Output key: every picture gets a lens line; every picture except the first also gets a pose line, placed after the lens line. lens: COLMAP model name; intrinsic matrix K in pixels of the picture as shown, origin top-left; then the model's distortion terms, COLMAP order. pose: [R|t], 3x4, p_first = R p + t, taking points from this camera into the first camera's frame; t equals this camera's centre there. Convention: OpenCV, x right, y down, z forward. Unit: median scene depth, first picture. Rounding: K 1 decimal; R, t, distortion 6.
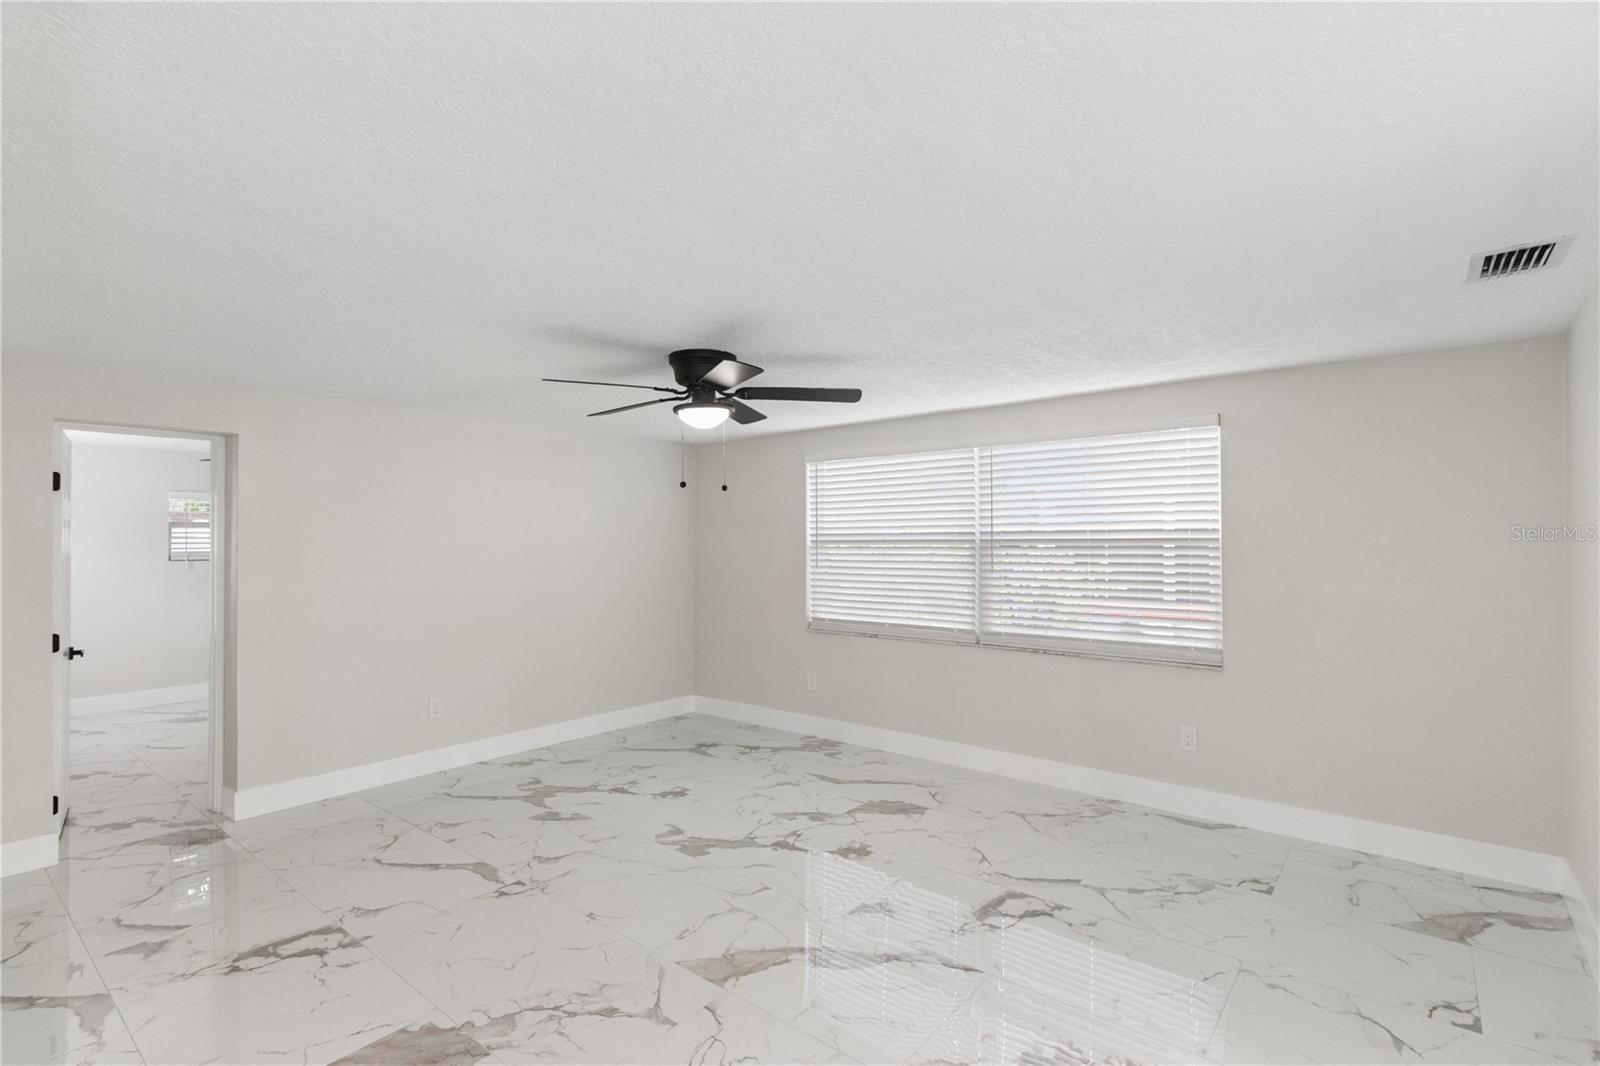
lens RADIAL K [[740.2, 0, 800.9], [0, 740.2, 536.4], [0, 0, 1]] dist [0.001244, -0.000804]
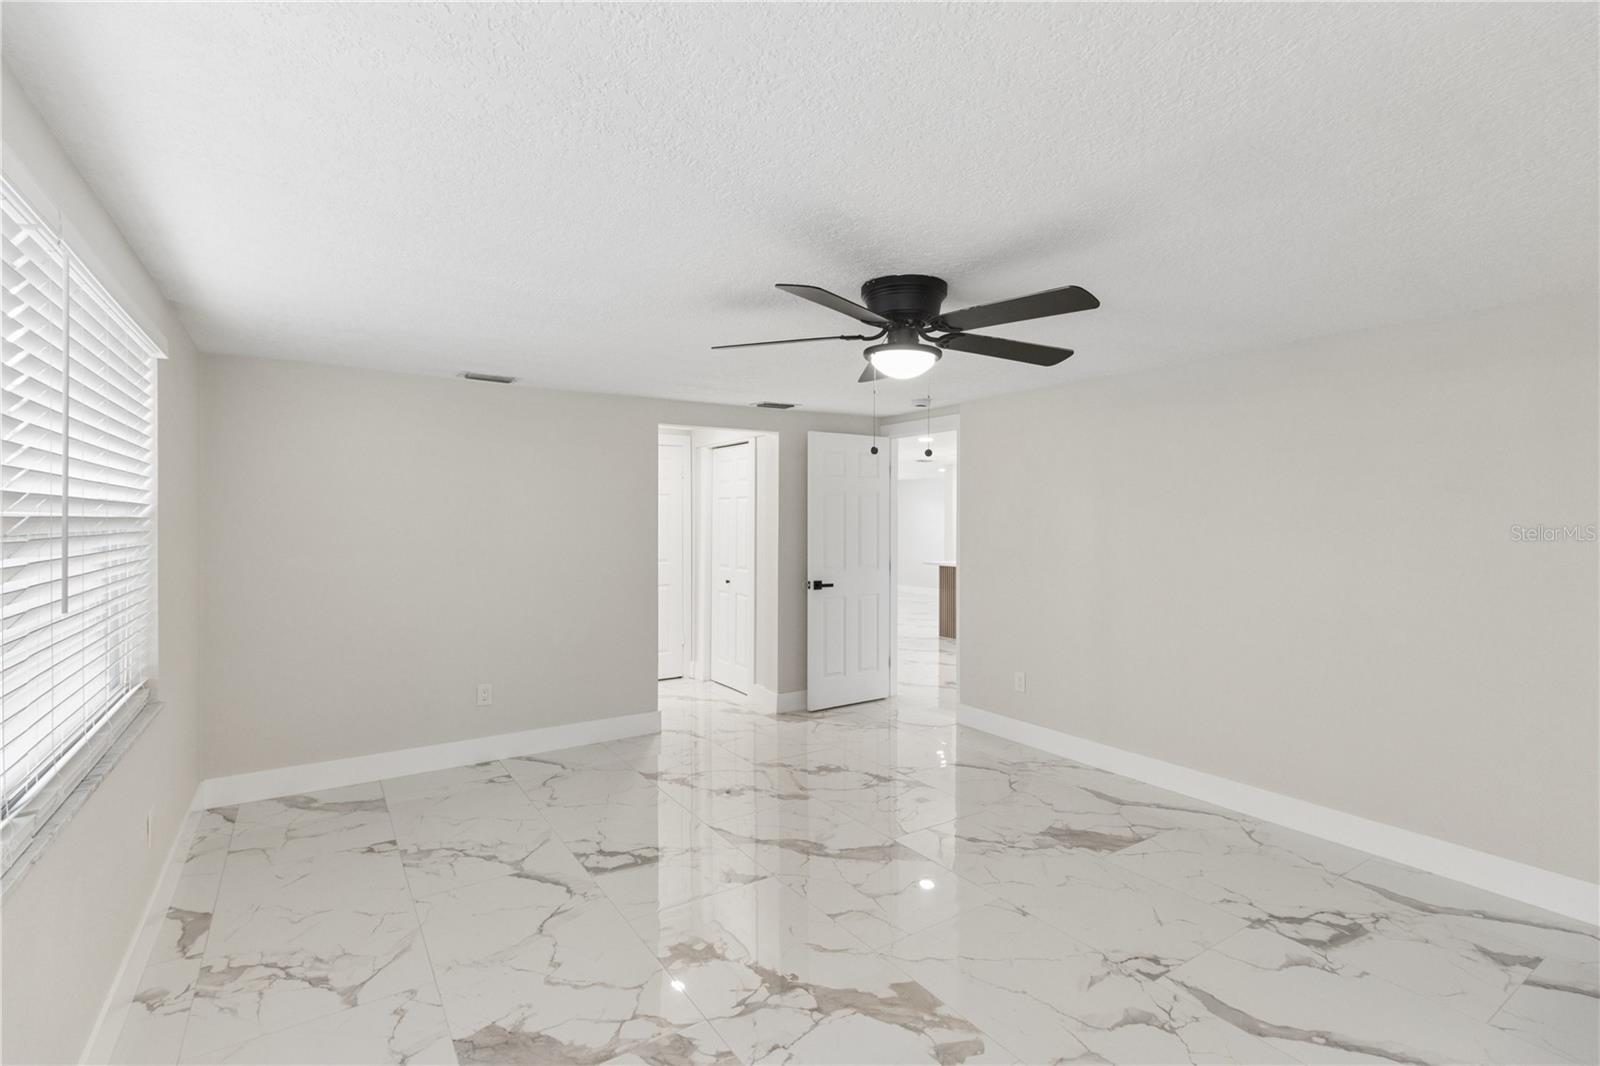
lens RADIAL K [[740.2, 0, 800.7], [0, 740.2, 525.8], [0, 0, 1]] dist [0.001244, -0.000804]
pose [[-0.955685, -0.000099, 0.294390, -0.267648], [0.000035, 1.000000, 0.000451, 0.012683], [-0.294390, 0.000441, -0.955685, 1.839614]]
